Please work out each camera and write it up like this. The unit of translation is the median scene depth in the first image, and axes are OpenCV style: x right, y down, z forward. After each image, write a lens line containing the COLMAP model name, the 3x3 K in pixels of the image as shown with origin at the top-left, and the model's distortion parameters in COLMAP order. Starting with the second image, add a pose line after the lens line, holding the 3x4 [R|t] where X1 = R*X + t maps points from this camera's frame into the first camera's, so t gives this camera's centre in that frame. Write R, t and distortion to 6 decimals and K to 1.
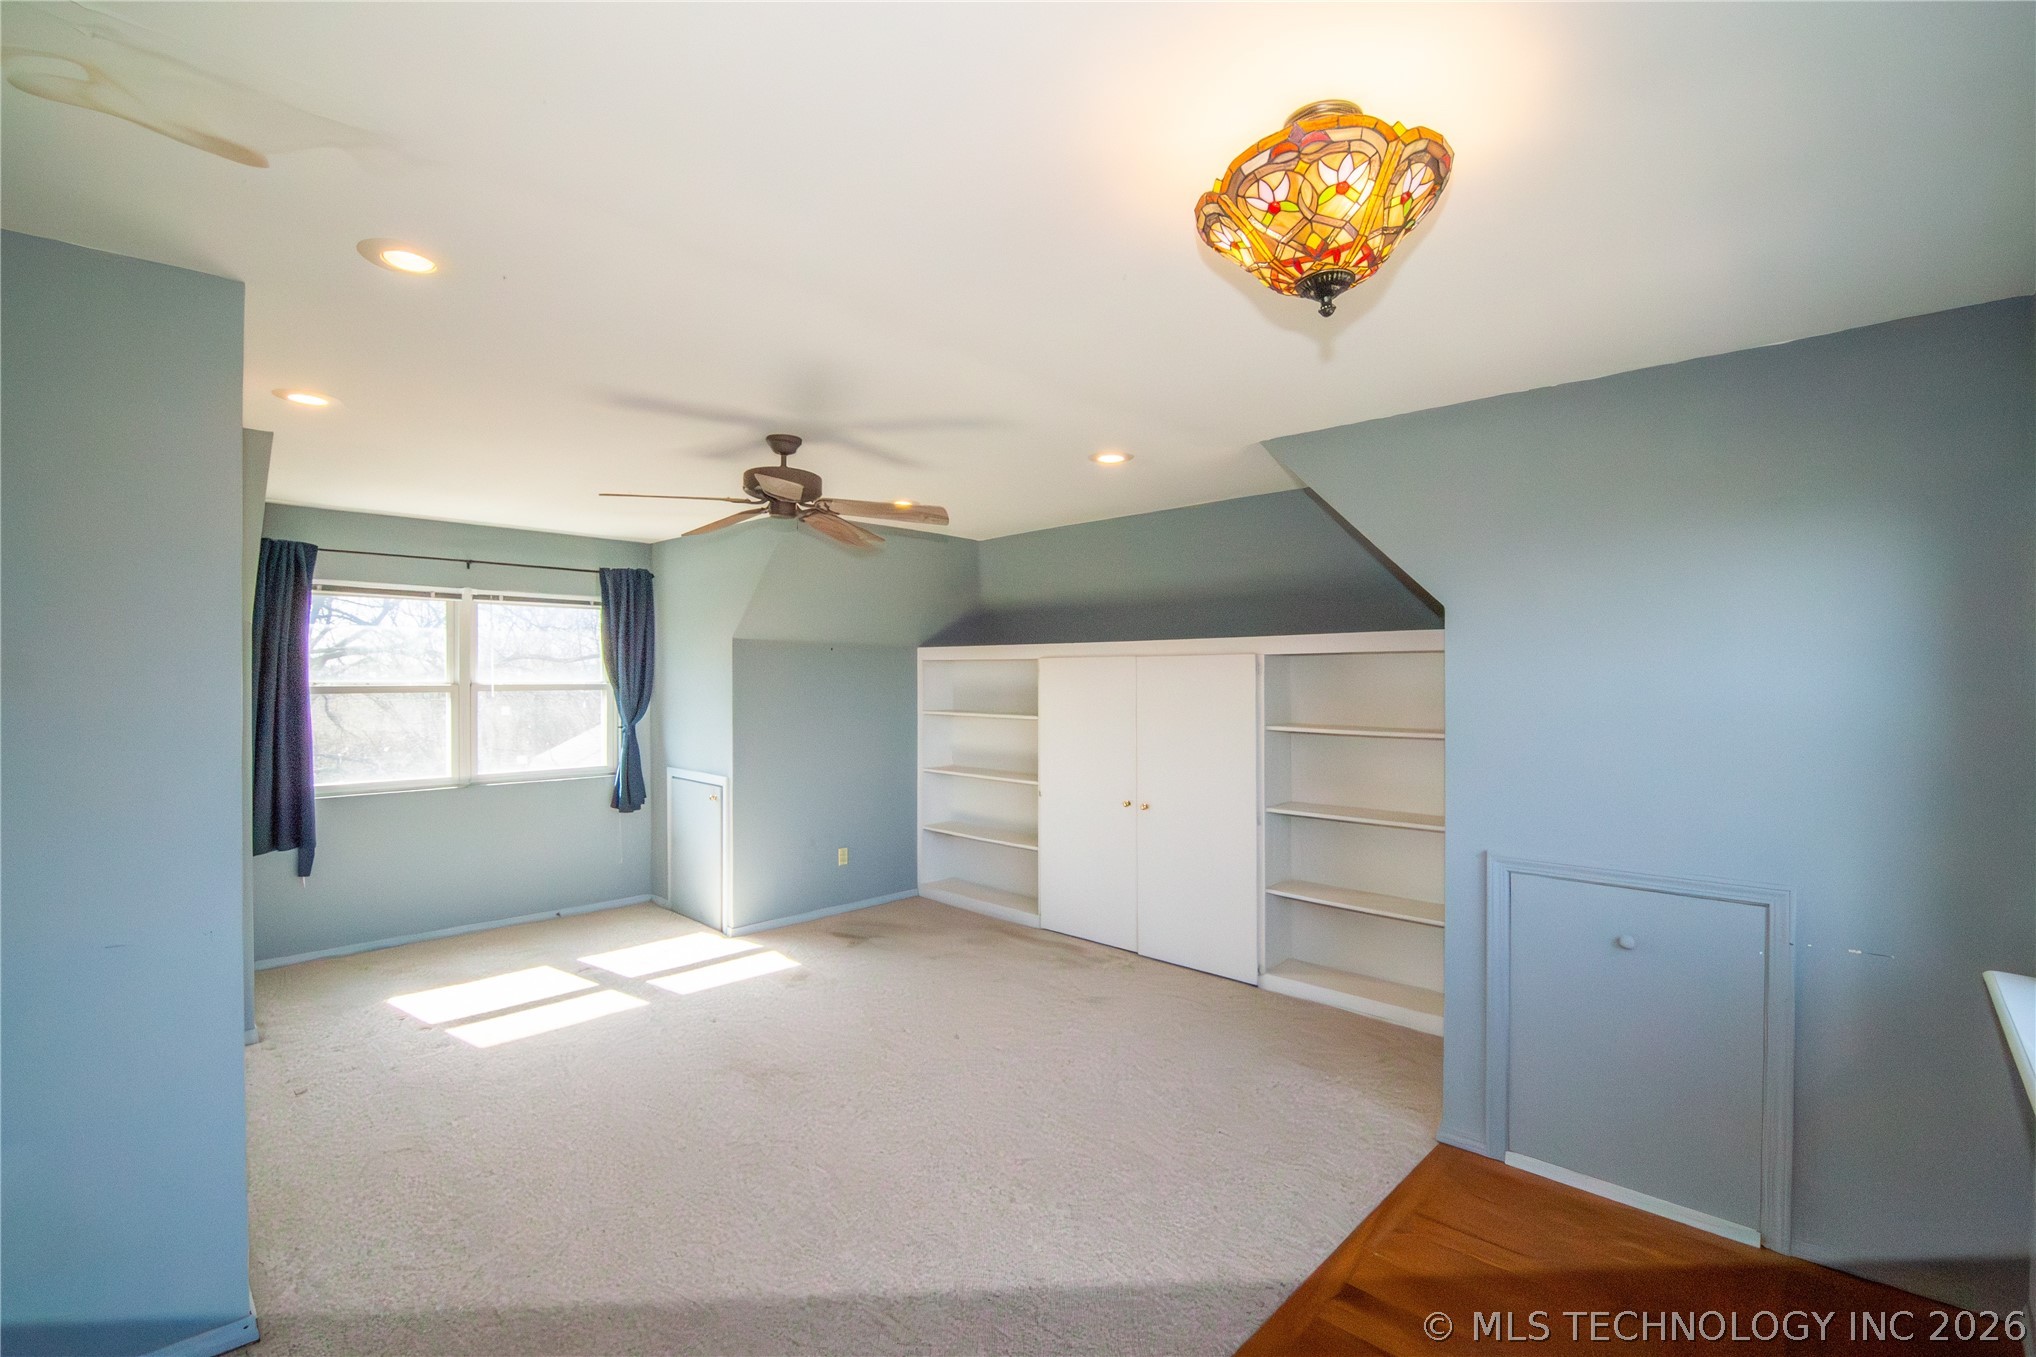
lens RADIAL K [[866.4, 0, 1030.3], [0, 866.4, 680.9], [0, 0, 1]] dist [-0.015490, -0.001998]
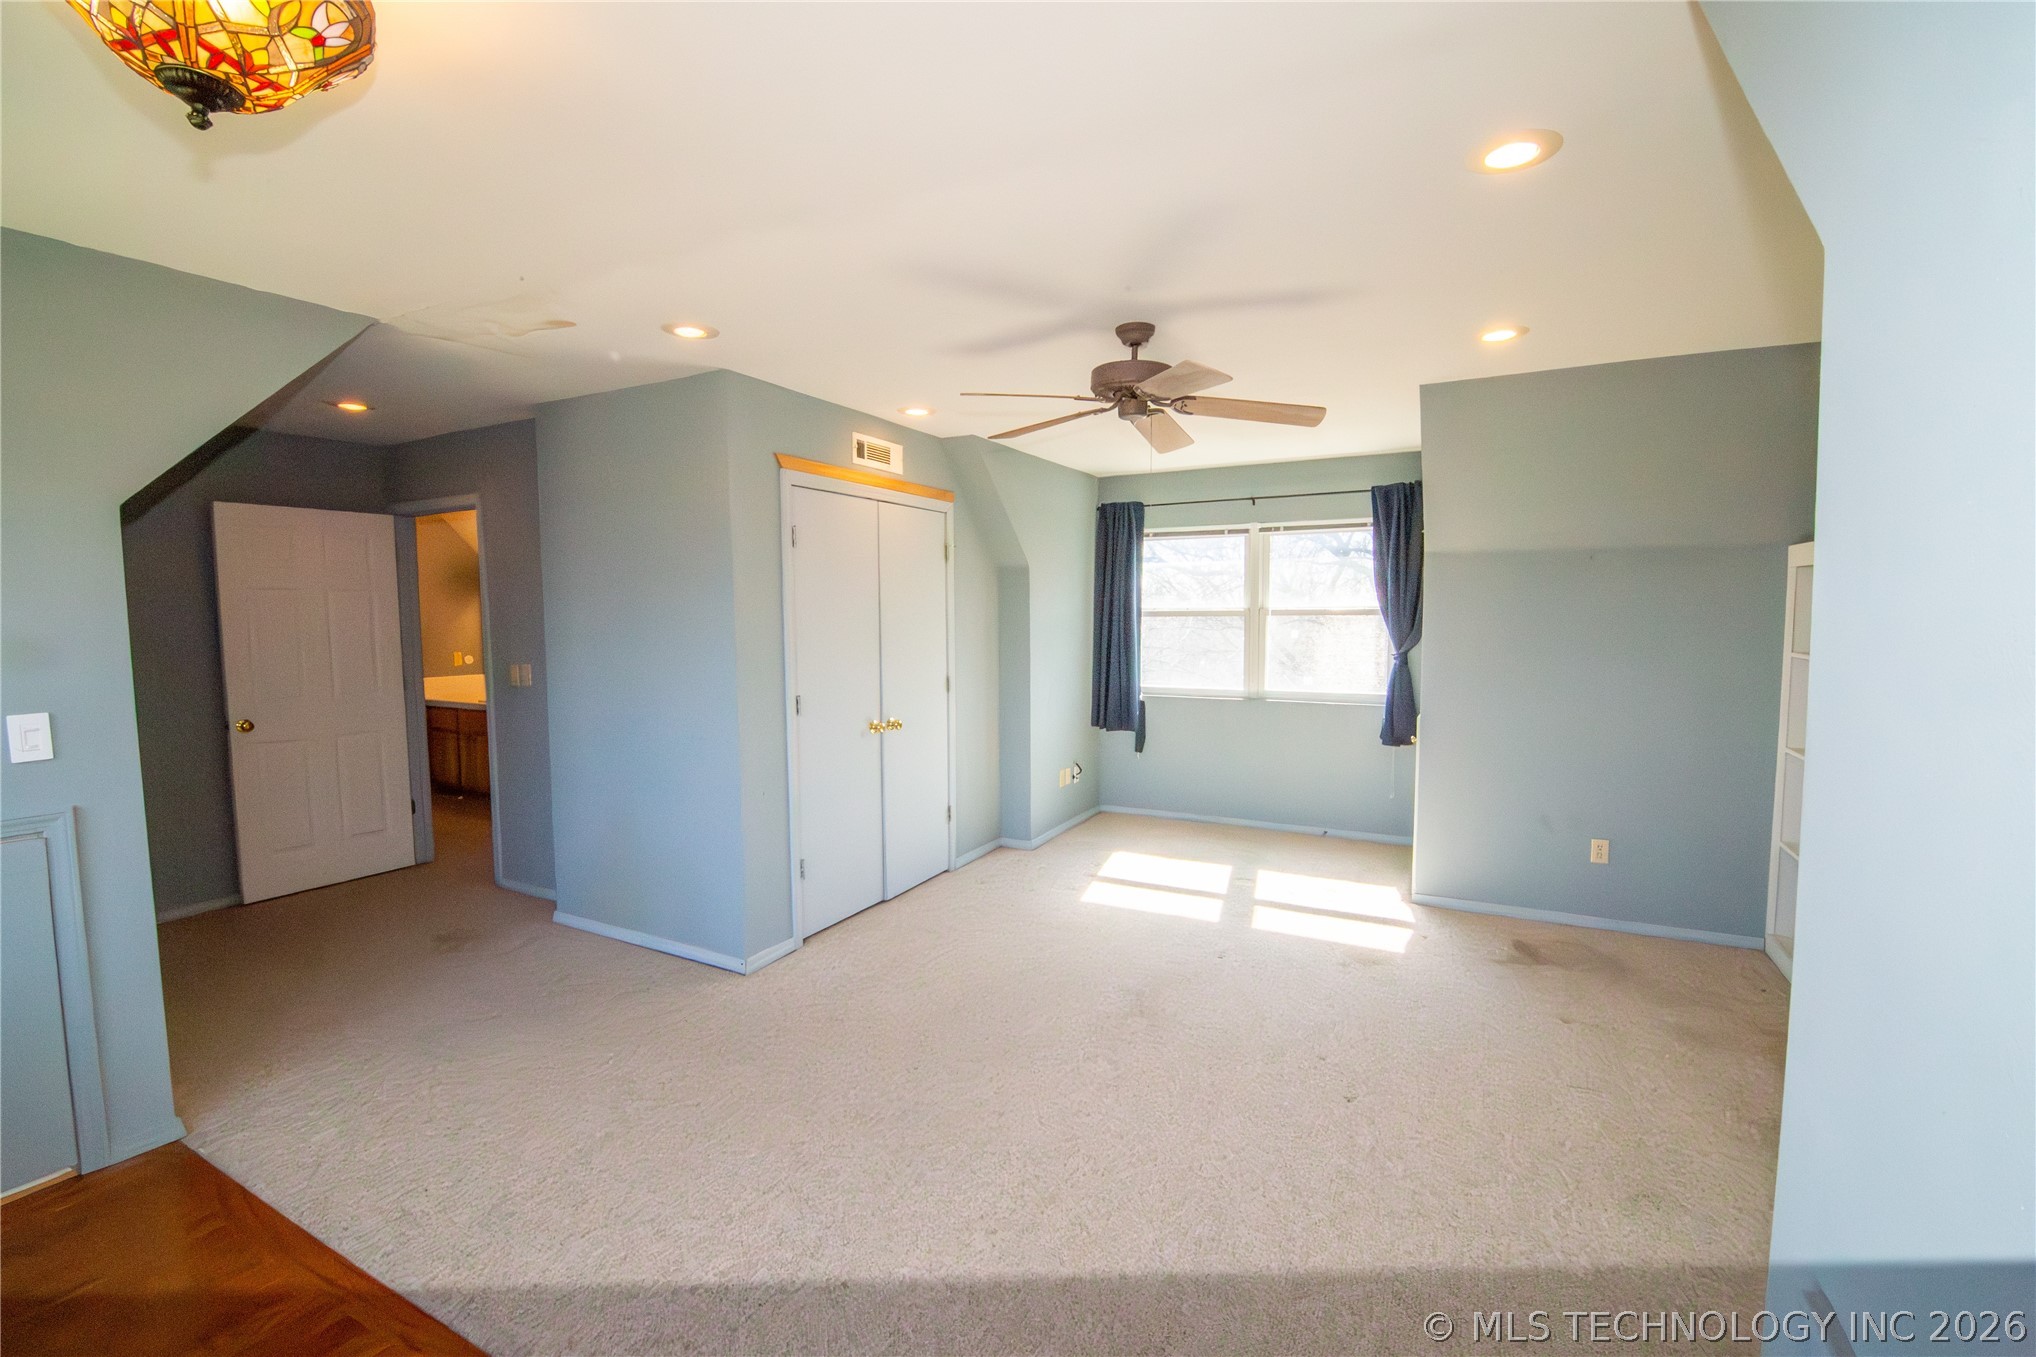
lens RADIAL K [[866.4, 0, 1025.8], [0, 866.4, 674.7], [0, 0, 1]] dist [-0.015490, -0.001998]
pose [[0.284788, 0.066428, -0.956286, 0.355018], [0.001833, 0.997556, 0.069841, 0.009965], [0.958589, -0.021643, 0.283970, 0.397577]]
